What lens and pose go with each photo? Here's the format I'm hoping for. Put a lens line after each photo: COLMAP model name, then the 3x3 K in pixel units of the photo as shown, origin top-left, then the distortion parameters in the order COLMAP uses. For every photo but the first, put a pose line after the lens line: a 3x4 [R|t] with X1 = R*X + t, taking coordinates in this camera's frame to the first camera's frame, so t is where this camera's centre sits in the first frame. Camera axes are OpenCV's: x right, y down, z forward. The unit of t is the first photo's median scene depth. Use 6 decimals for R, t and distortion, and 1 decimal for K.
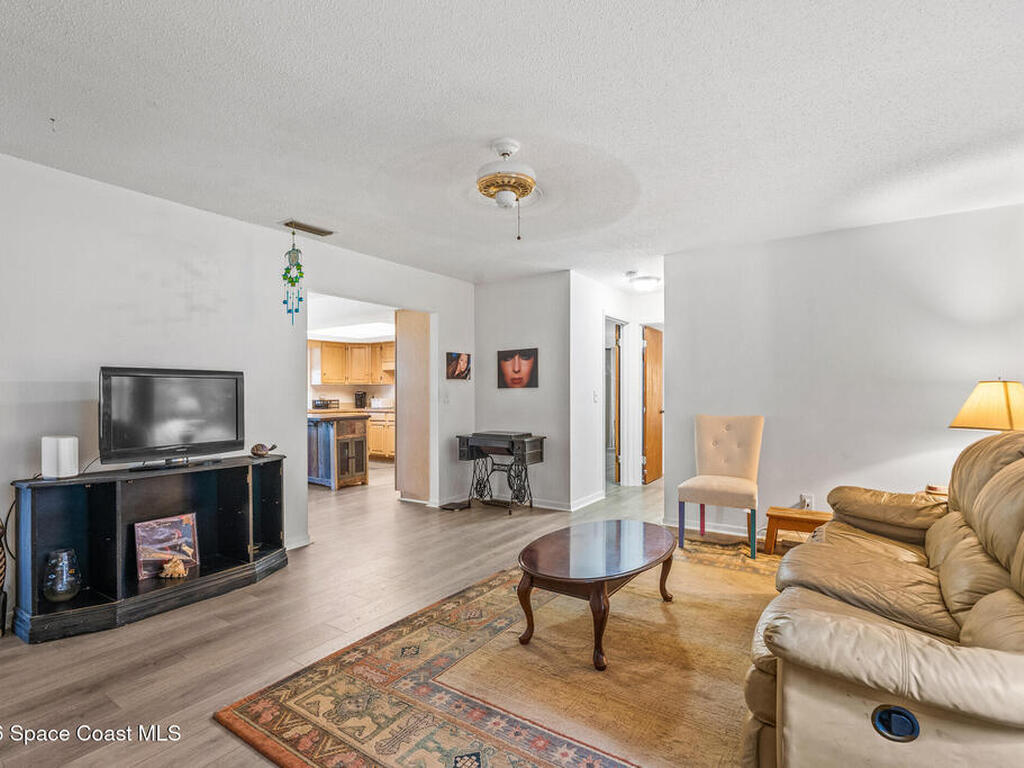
lens RADIAL K [[510.7, 0, 512.7], [0, 510.7, 386.7], [0, 0, 1]] dist [-0.003648, -0.000705]
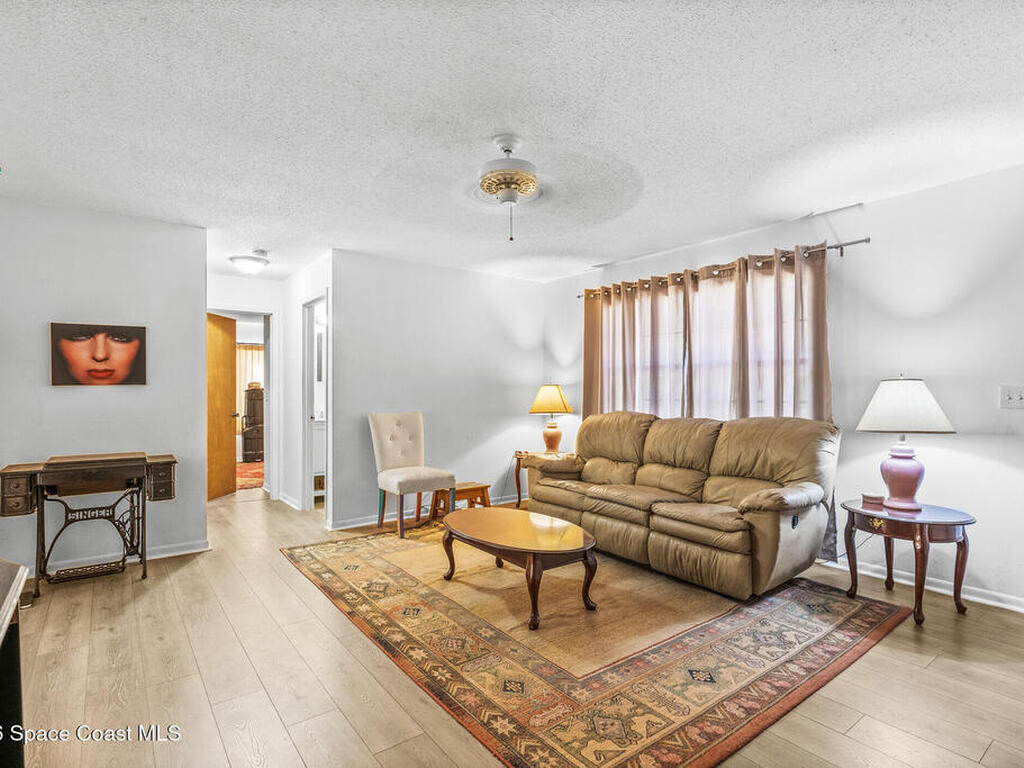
lens RADIAL K [[535.6, 0, 512.0], [0, 535.6, 384.0], [0, 0, 1]] dist [-0.003289, 0.000616]
pose [[0.324033, 0.013300, 0.945952, -0.980885], [-0.008776, 0.999900, -0.011052, 0.008960], [-0.946005, -0.004720, 0.324118, 0.644737]]
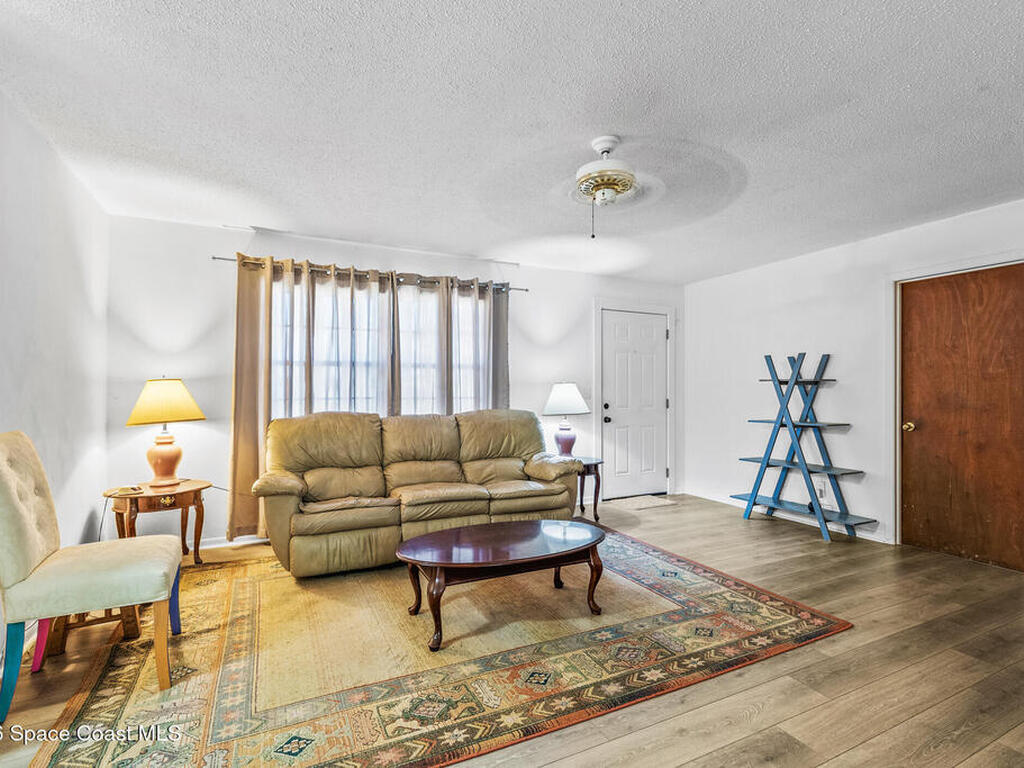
lens RADIAL K [[510.7, 0, 512.7], [0, 510.7, 386.7], [0, 0, 1]] dist [-0.003648, -0.000705]
pose [[-0.868125, 0.003704, 0.496331, -0.349216], [-0.006100, 0.999817, -0.018130, 0.027843], [-0.496308, -0.018767, -0.867944, 1.937091]]
